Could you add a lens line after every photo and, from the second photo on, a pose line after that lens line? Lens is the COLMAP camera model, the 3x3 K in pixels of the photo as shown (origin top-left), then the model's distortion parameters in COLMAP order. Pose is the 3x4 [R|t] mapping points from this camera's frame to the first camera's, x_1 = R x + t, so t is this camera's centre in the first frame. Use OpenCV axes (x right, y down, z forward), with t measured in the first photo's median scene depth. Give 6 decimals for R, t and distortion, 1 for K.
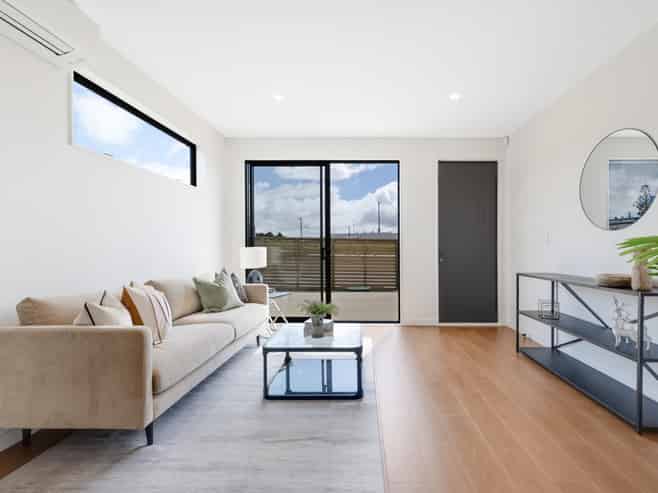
lens RADIAL K [[393.7, 0, 329.0], [0, 393.7, 246.5], [0, 0, 1]] dist [-0.004115, -0.000884]
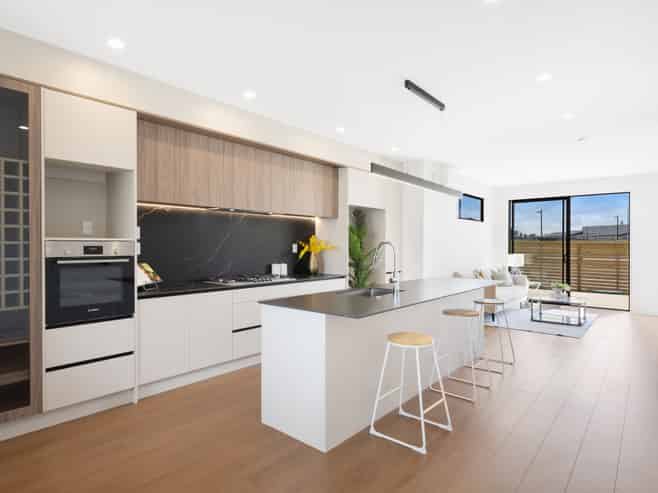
lens RADIAL K [[393.7, 0, 329.0], [0, 393.7, 246.5], [0, 0, 1]] dist [-0.004115, -0.000884]
pose [[0.841794, 0.009497, -0.539716, 0.041149], [-0.008974, 0.999953, 0.003598, -0.027984], [0.539725, 0.001815, 0.841840, -0.789349]]
